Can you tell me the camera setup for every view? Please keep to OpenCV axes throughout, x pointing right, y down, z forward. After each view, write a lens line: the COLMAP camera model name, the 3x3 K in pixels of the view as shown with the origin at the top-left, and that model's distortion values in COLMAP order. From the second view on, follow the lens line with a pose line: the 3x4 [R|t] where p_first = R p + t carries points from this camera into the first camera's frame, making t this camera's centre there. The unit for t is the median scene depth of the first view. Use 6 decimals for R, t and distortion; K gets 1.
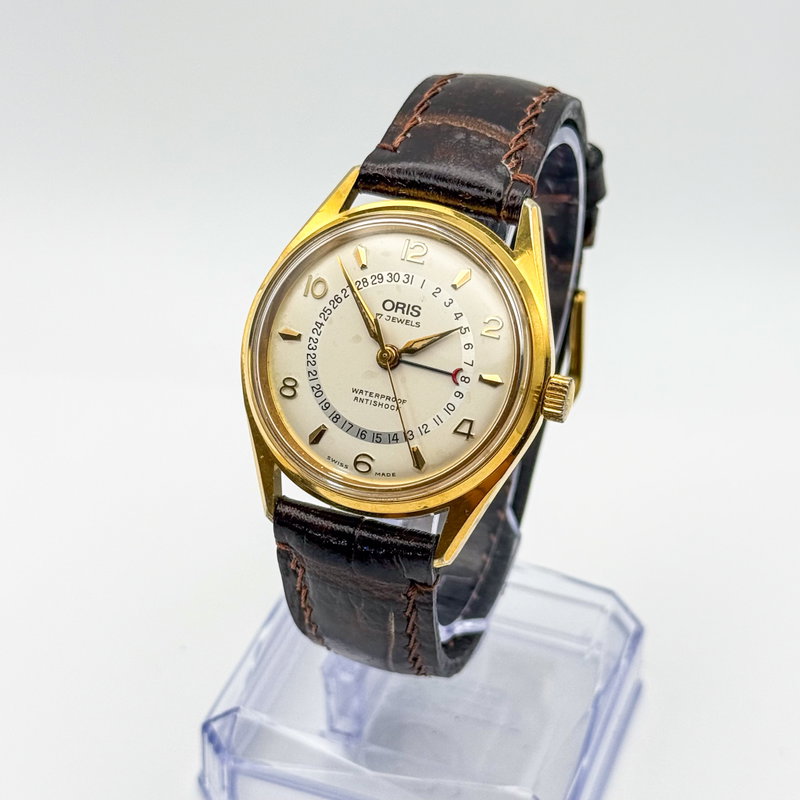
lens RADIAL K [[2007.8, 0, 388.4], [0, 2007.8, 400.4], [0, 0, 1]] dist [0.121472, 0.587957]
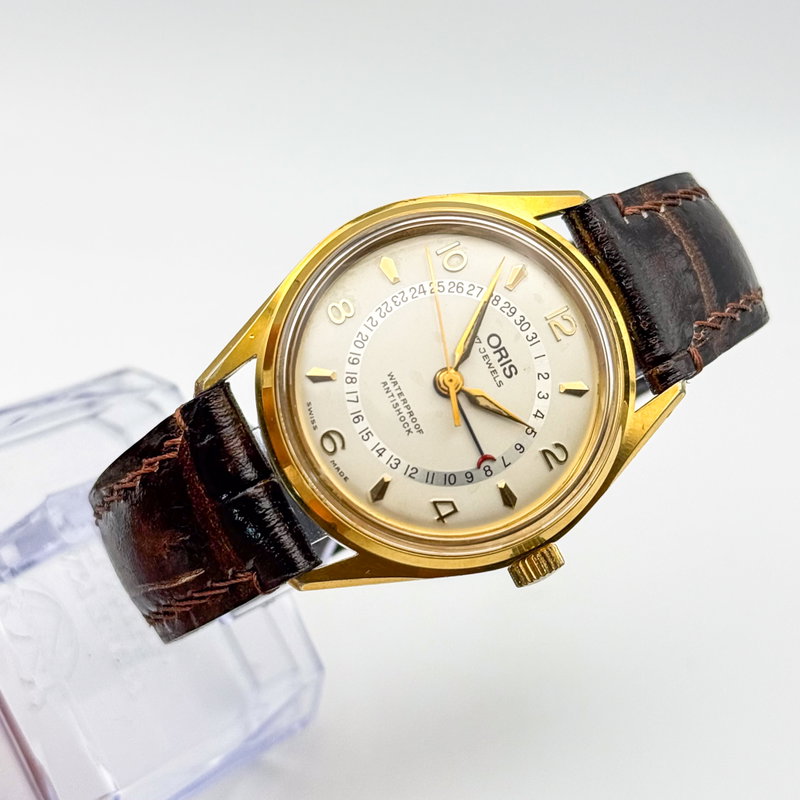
lens RADIAL K [[2007.8, 0, 388.4], [0, 2007.8, 400.4], [0, 0, 1]] dist [0.121472, 0.587957]
pose [[0.624167, 0.752734, 0.209302, -0.182530], [-0.765449, 0.642833, -0.029210, 0.026543], [-0.156533, -0.141978, 0.977415, 0.184784]]
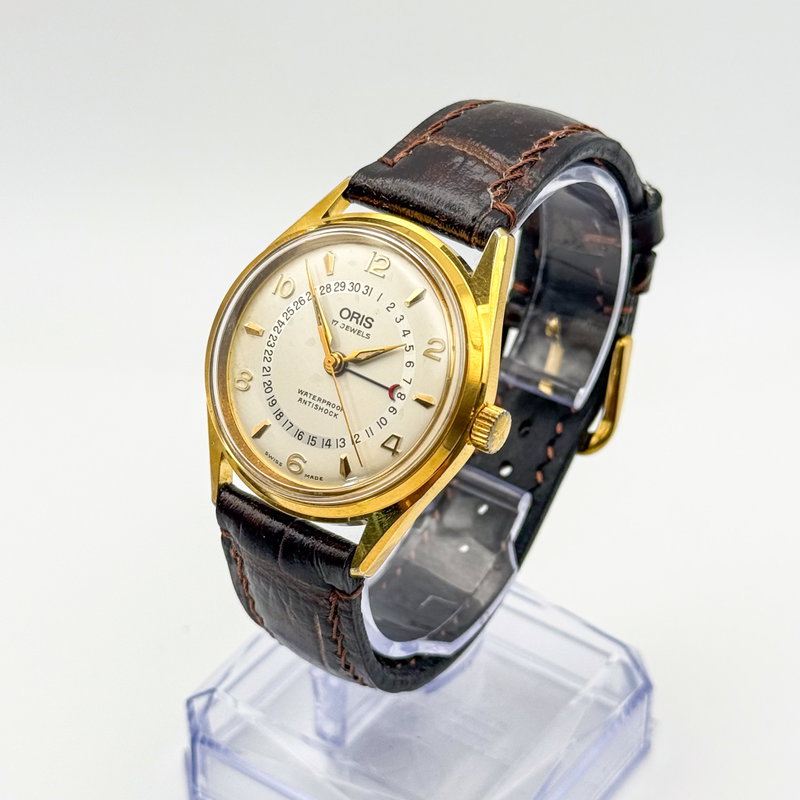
lens RADIAL K [[2007.8, 0, 388.4], [0, 2007.8, 400.4], [0, 0, 1]] dist [0.121472, 0.587957]
pose [[0.965909, 0.147451, -0.212788, 0.241990], [-0.150628, 0.988590, 0.001293, -0.008501], [0.210551, 0.030803, 0.977097, 0.013890]]
